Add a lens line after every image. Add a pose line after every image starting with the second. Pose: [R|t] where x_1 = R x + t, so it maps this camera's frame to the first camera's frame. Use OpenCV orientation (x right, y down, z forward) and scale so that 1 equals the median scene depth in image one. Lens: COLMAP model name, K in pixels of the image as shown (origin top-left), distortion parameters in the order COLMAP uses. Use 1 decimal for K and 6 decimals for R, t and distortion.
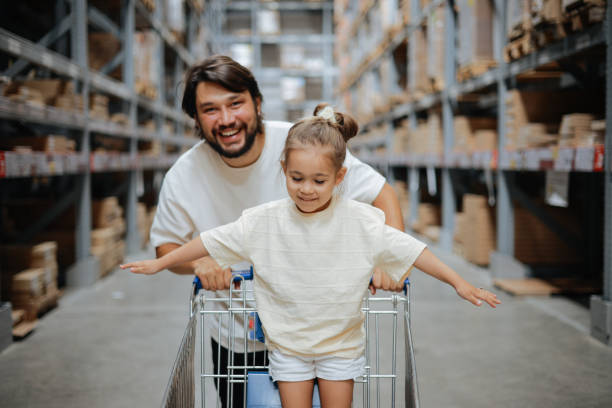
lens RADIAL K [[841.8, 0, 304.4], [0, 841.8, 209.3], [0, 0, 1]] dist [-0.012036, -0.021529]
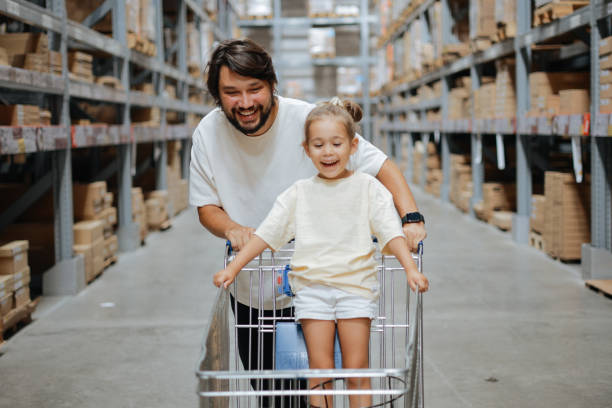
lens RADIAL K [[1068.1, 0, 316.0], [0, 1068.1, 132.6], [0, 0, 1]] dist [4.528221, -0.012231]
pose [[0.999670, -0.015376, -0.020575, 0.001080], [0.014242, 0.998431, -0.054159, 0.009321], [0.021375, 0.053848, 0.998320, -0.207401]]
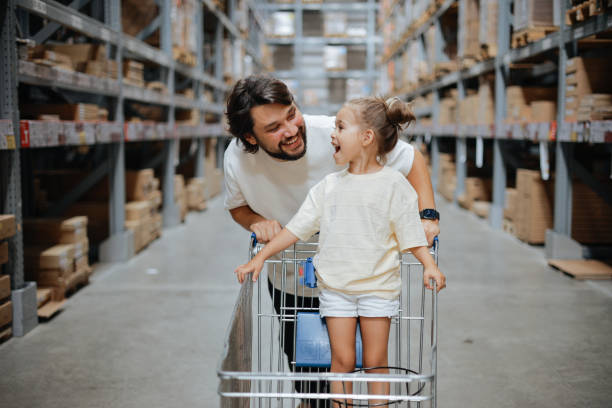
lens RADIAL K [[844.7, 0, 309.9], [0, 844.7, 213.0], [0, 0, 1]] dist [-0.000506, -0.088083]
pose [[0.999076, 0.010419, -0.041704, -0.003390], [-0.008760, 0.999171, 0.039764, -0.003632], [0.042084, -0.039362, 0.998338, 0.050402]]
